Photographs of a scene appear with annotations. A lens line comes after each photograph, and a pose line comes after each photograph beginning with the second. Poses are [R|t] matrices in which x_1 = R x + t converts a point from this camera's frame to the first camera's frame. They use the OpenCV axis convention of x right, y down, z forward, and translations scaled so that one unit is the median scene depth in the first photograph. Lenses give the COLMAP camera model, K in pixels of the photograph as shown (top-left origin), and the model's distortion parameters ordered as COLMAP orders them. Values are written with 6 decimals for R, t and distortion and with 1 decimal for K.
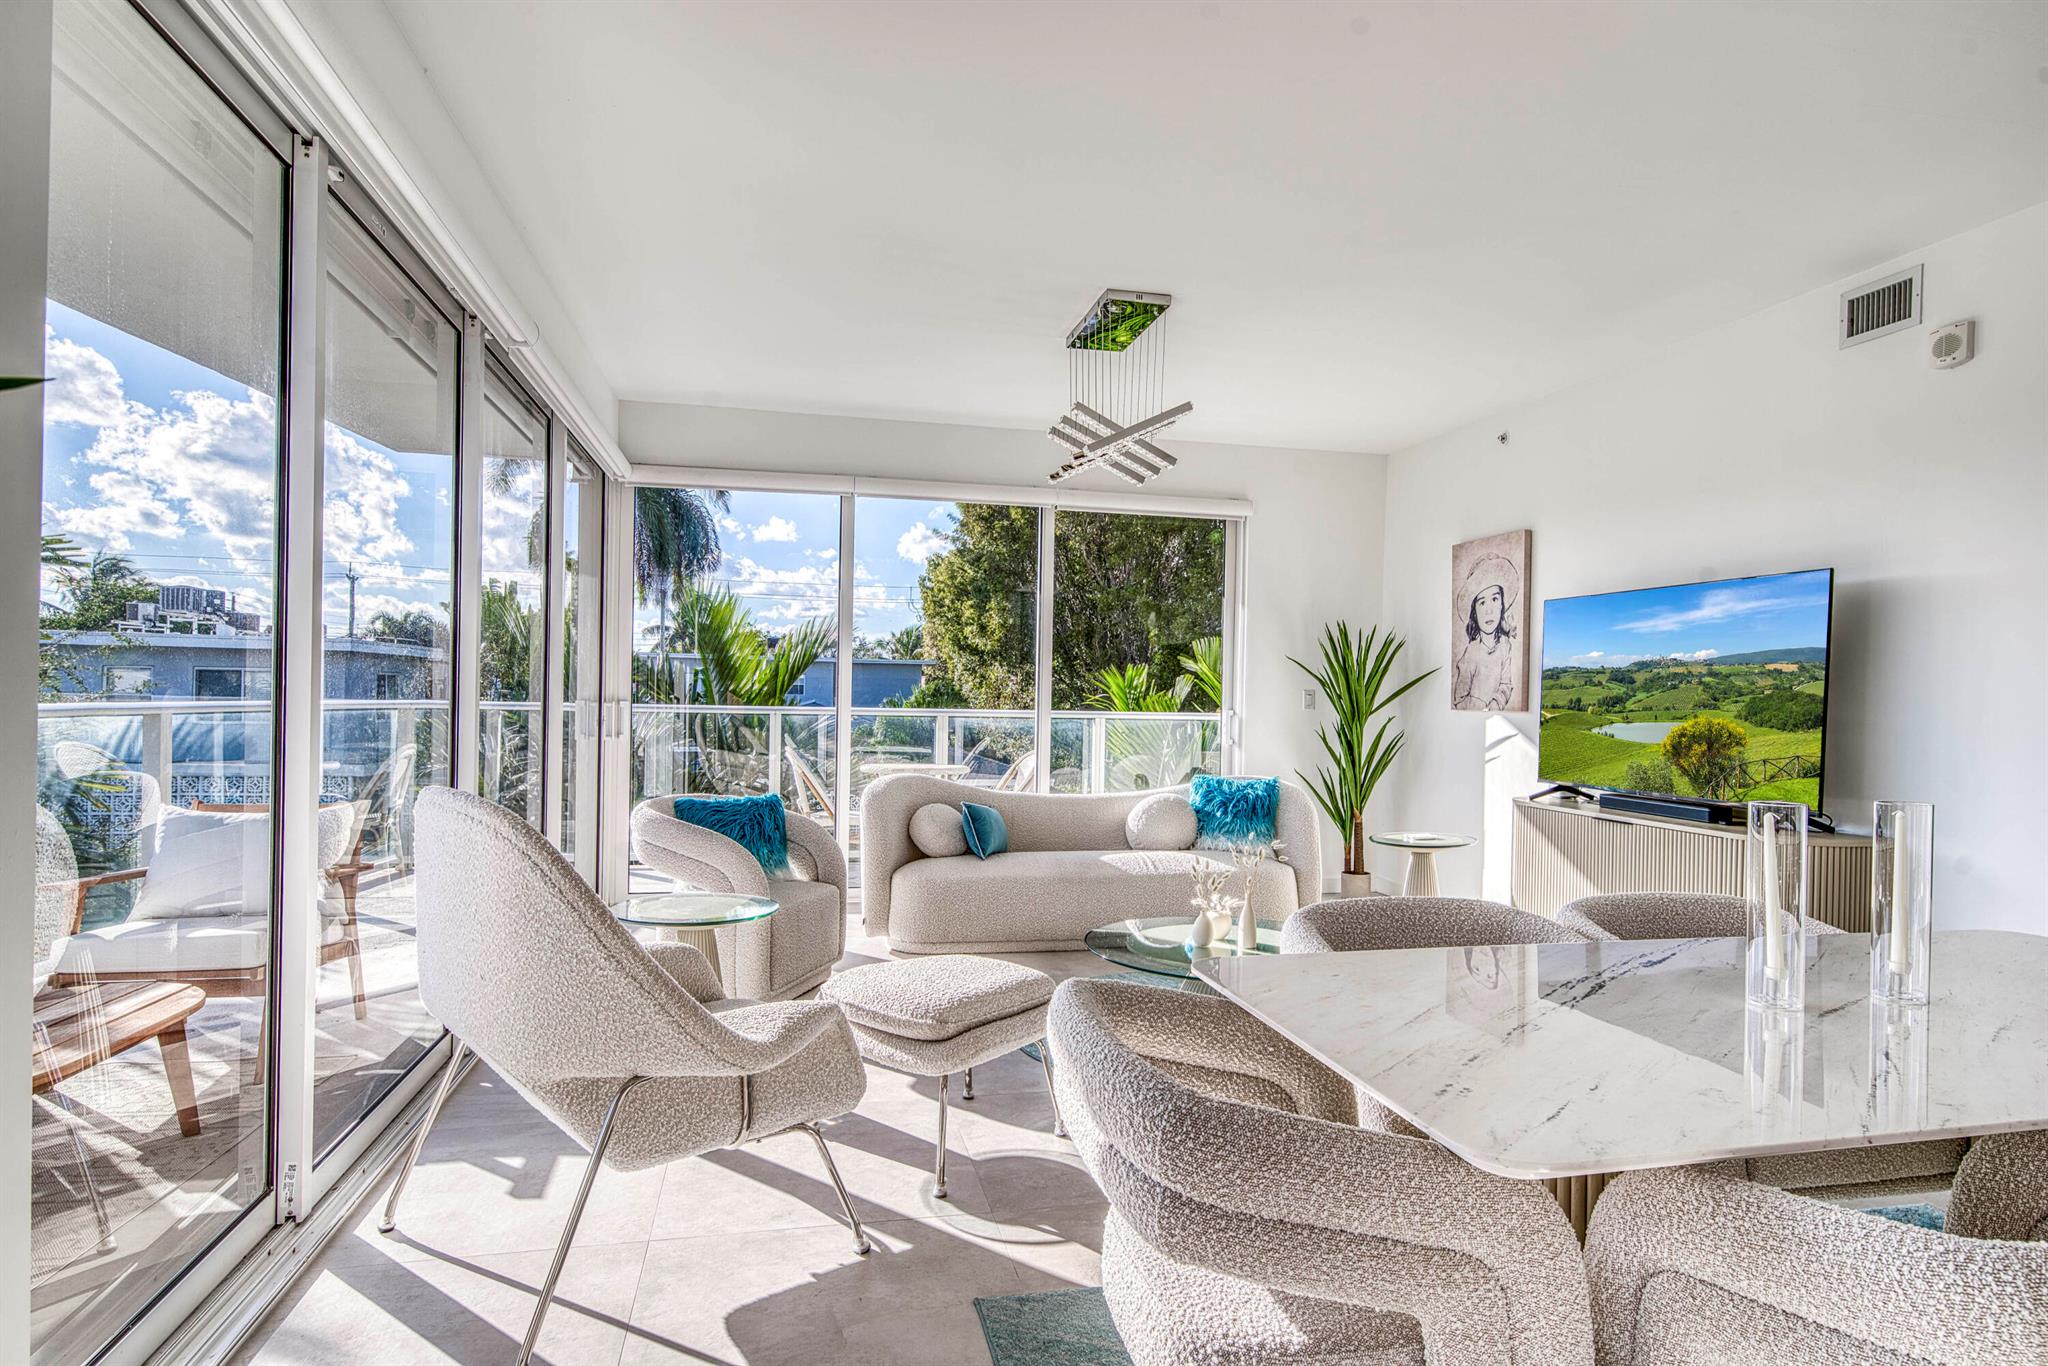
lens RADIAL K [[1101.0, 0, 1028.8], [0, 1101.0, 701.8], [0, 0, 1]] dist [0.002792, -0.000433]
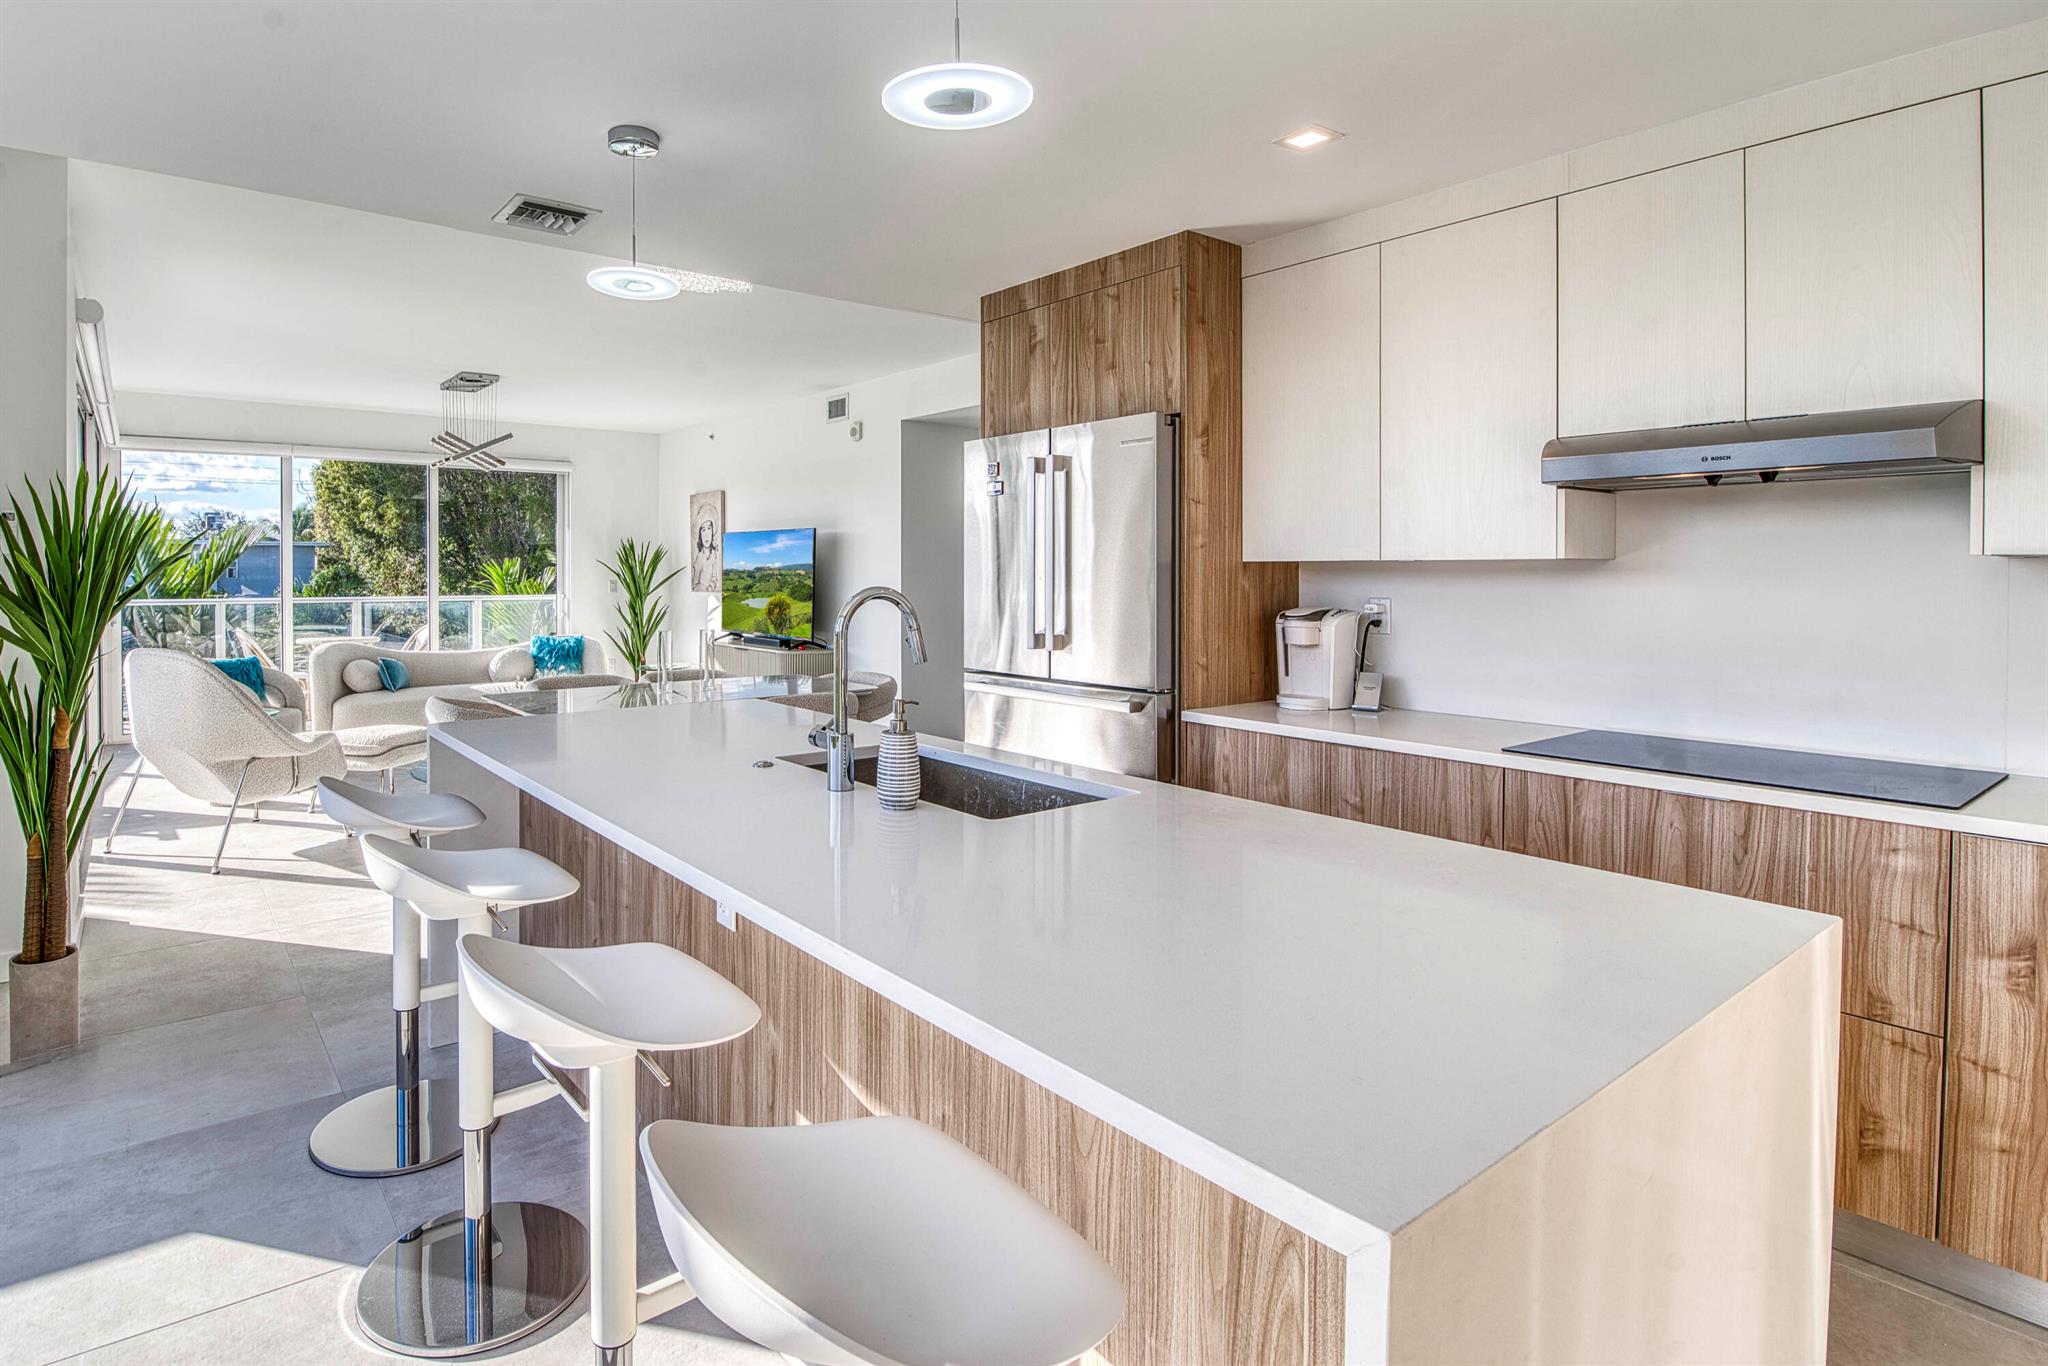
lens RADIAL K [[977.4, 0, 844.2], [0, 977.4, 585.0], [0, 0, 1]] dist [-0.001478, -0.000261]
pose [[0.920011, -0.022979, 0.391218, 0.010204], [0.018821, 0.999718, 0.014461, -0.025008], [-0.391440, -0.005941, 0.920184, -0.615478]]
